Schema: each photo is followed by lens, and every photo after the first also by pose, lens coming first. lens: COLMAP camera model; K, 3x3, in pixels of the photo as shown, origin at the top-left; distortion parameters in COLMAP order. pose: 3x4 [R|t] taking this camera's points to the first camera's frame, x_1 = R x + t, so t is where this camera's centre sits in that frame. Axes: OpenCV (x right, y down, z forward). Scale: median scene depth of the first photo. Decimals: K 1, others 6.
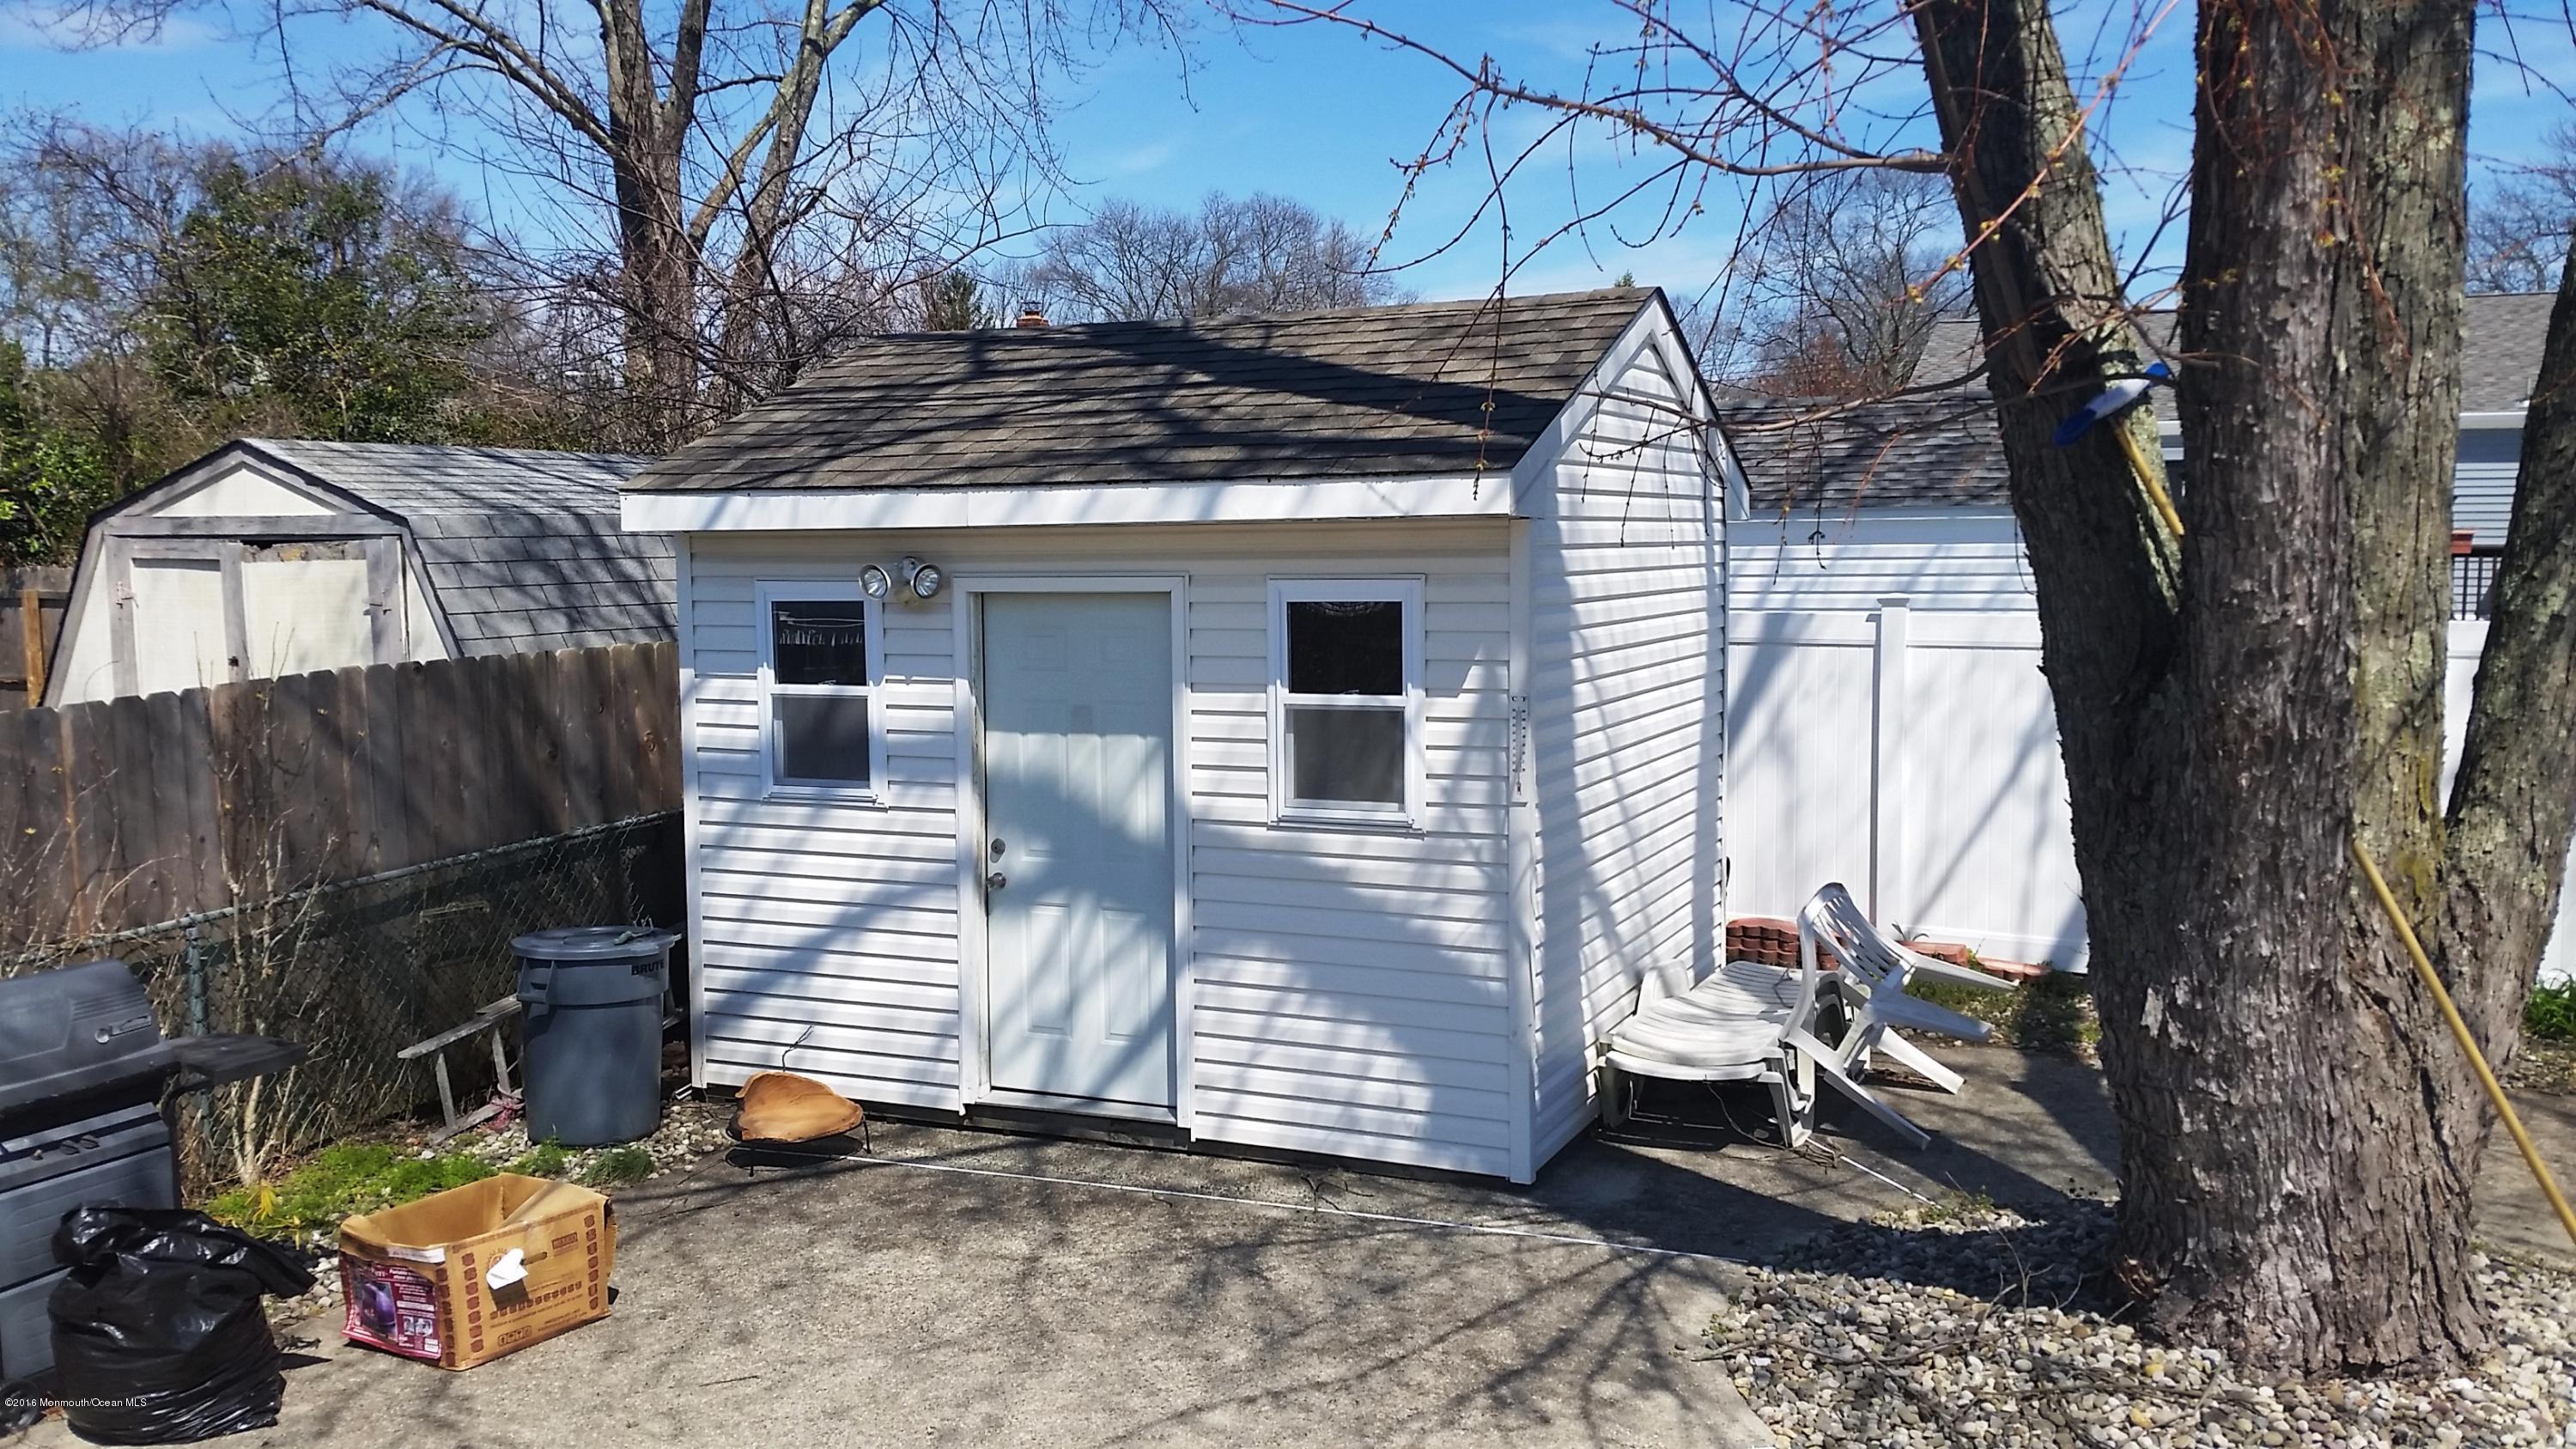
lens RADIAL K [[2128.0, 0, 1288.0], [0, 2128.0, 724.5], [0, 0, 1]] dist [0.214245, -0.472799]
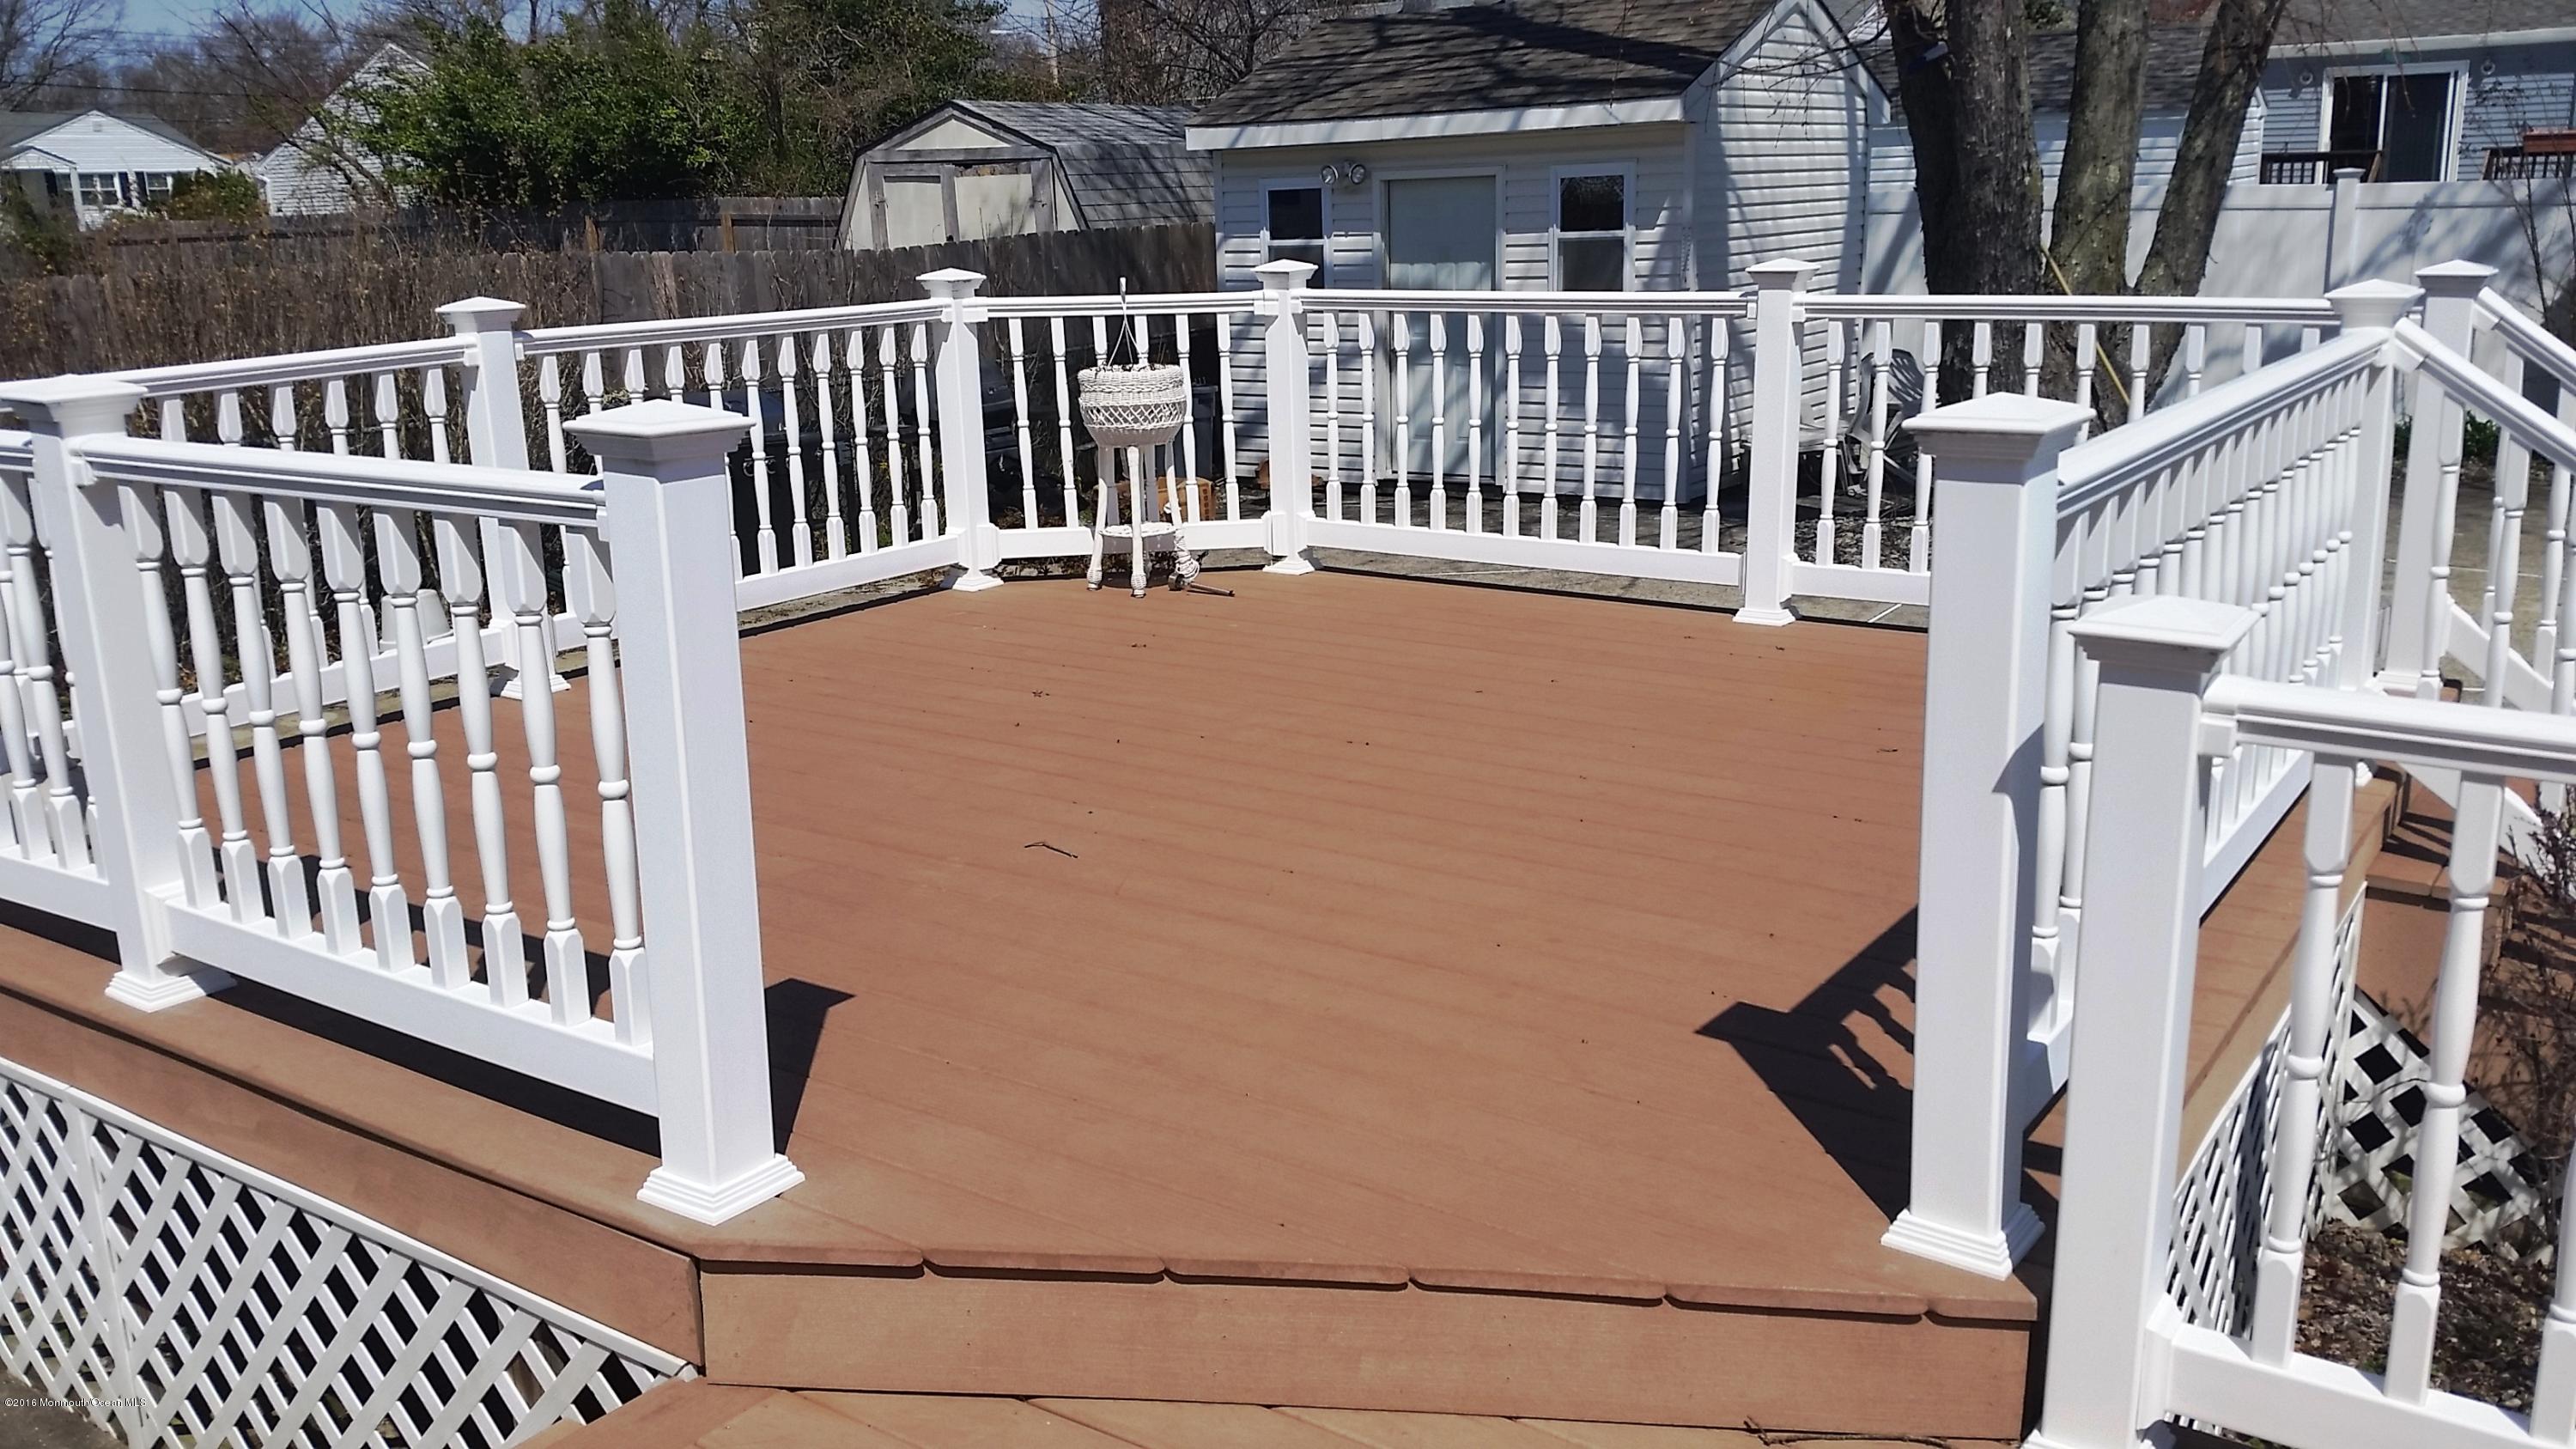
lens RADIAL K [[2128.0, 0, 1288.0], [0, 2128.0, 724.5], [0, 0, 1]] dist [0.214245, -0.472799]
pose [[0.984676, 0.021915, -0.173012, 0.091317], [0.005780, 0.987426, 0.157974, 0.099825], [0.174299, -0.156553, 0.972168, -0.797639]]
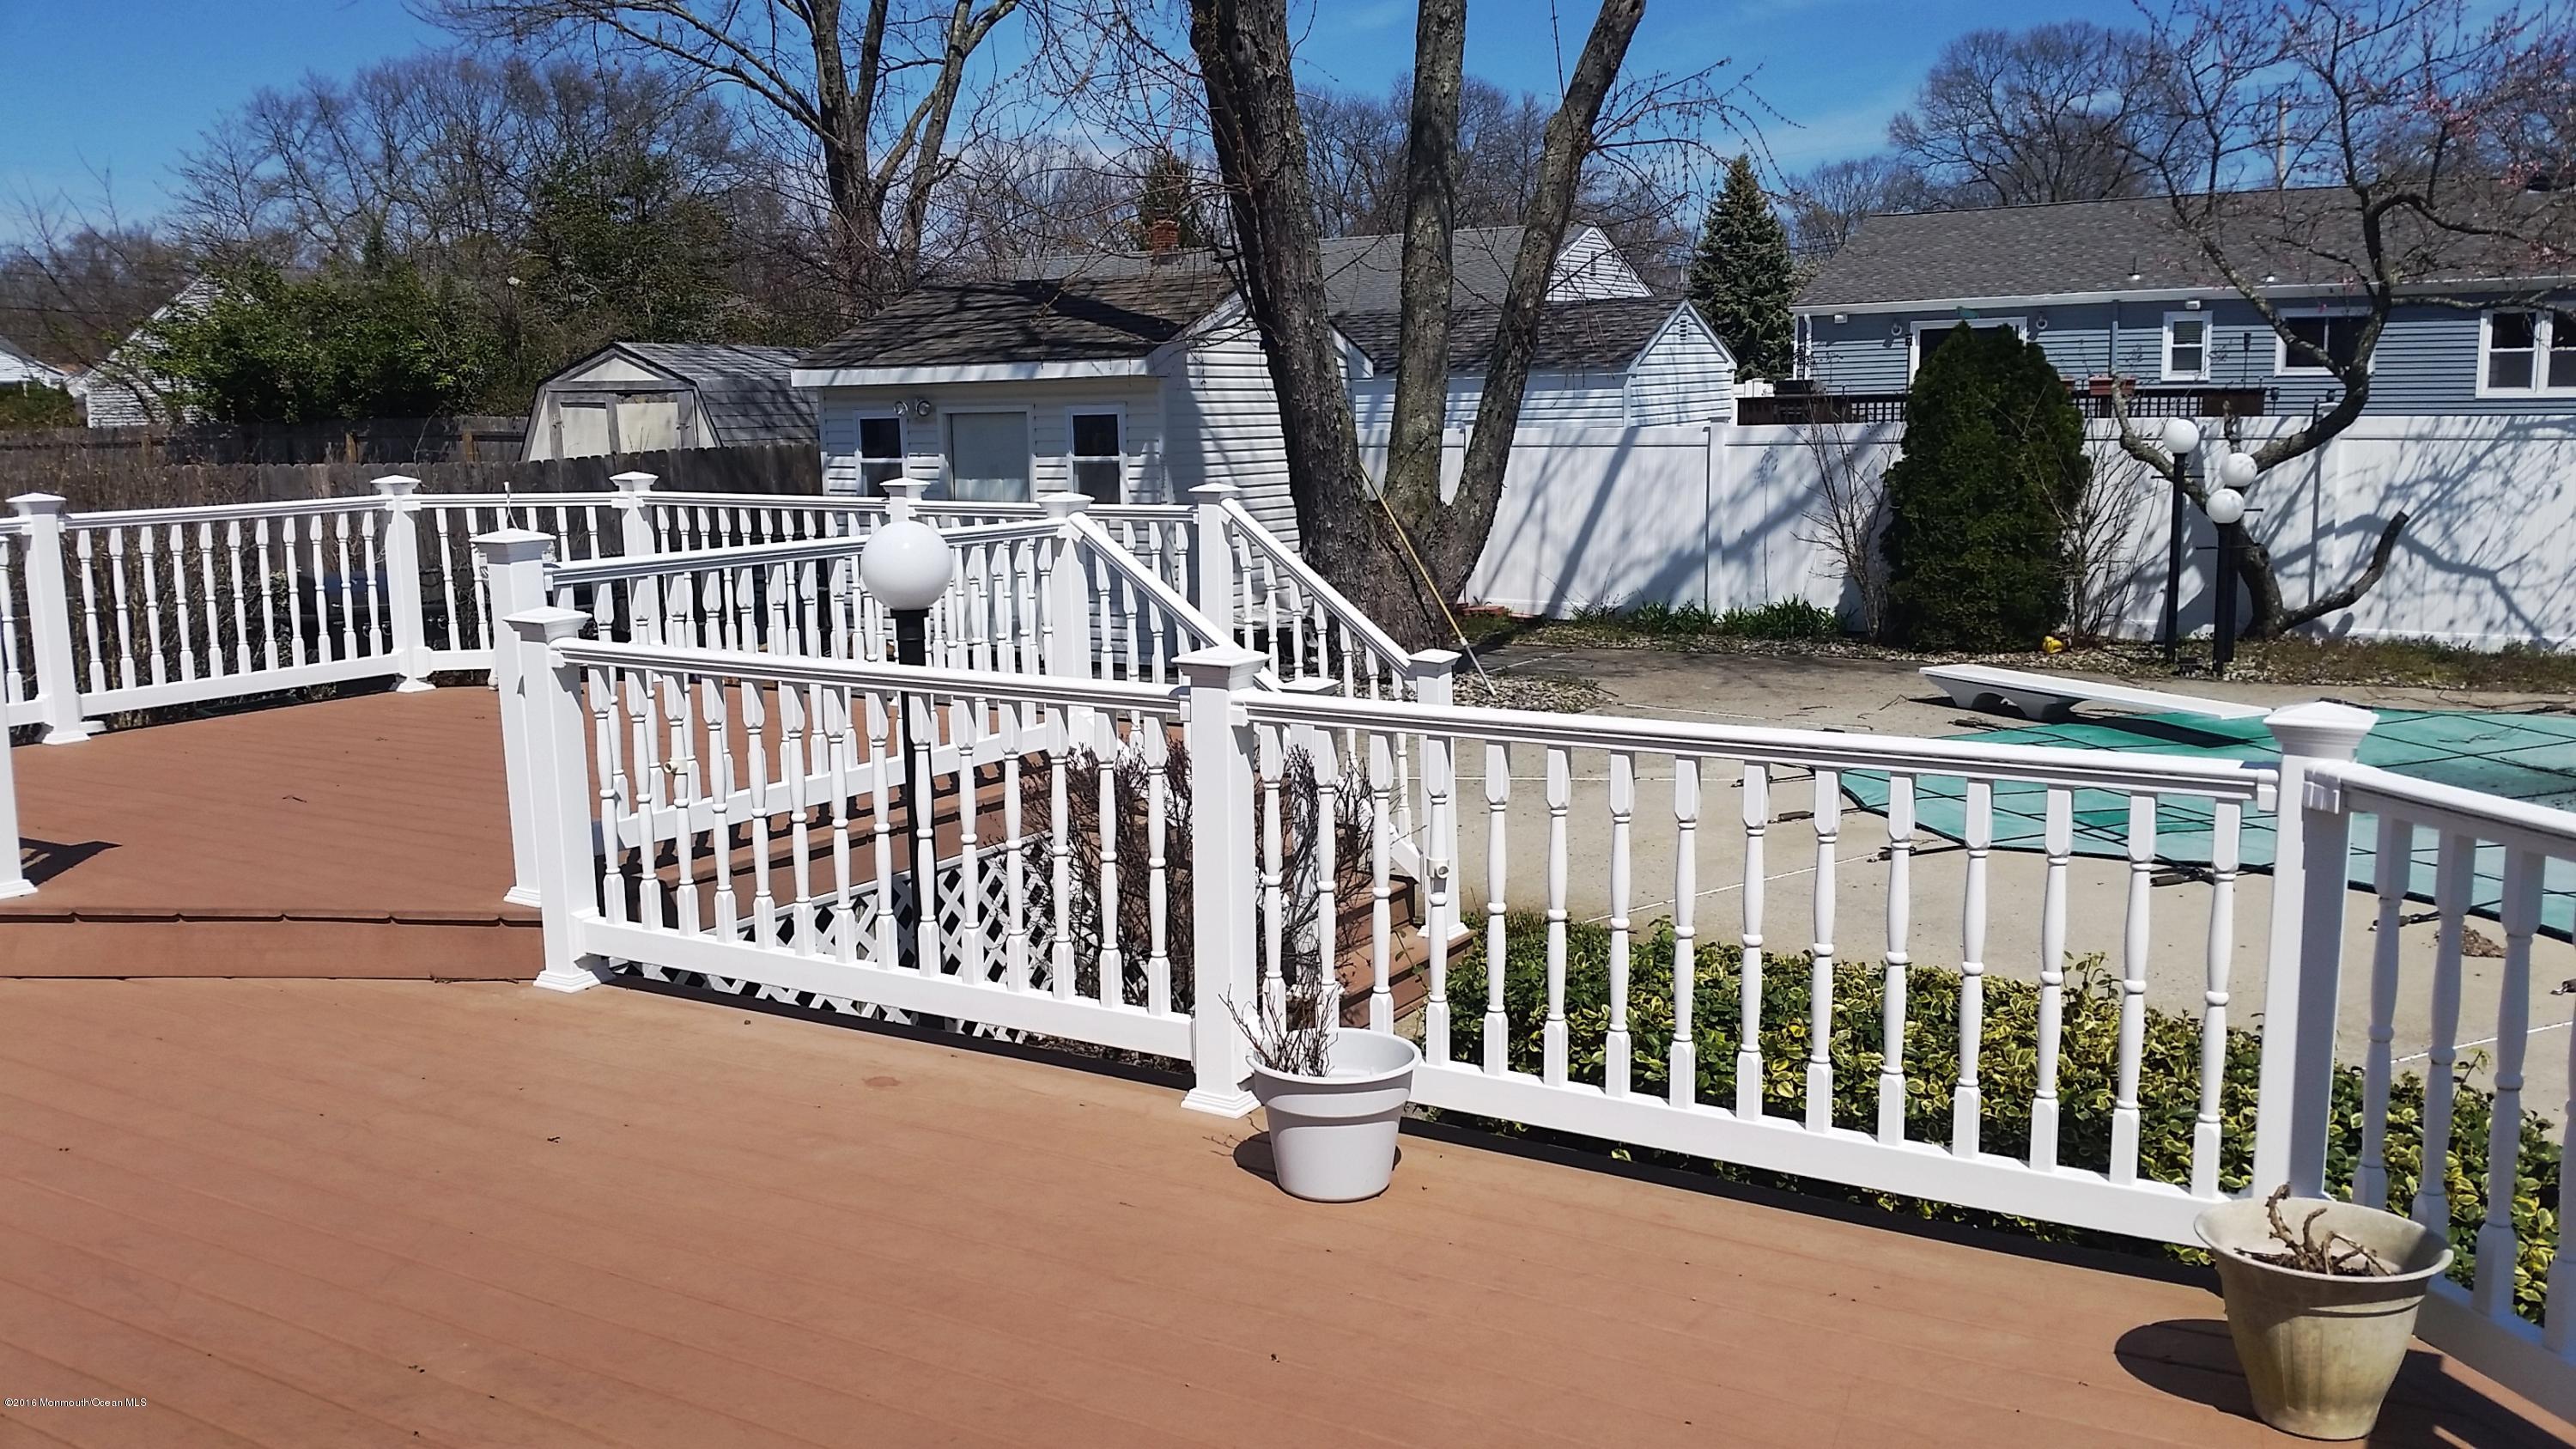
lens RADIAL K [[2128.0, 0, 1288.0], [0, 2128.0, 724.5], [0, 0, 1]] dist [0.214245, -0.472799]
pose [[0.993429, 0.006581, -0.114261, 0.458026], [0.000443, 0.998117, 0.061337, 0.122308], [0.114450, -0.060985, 0.991555, -1.163033]]
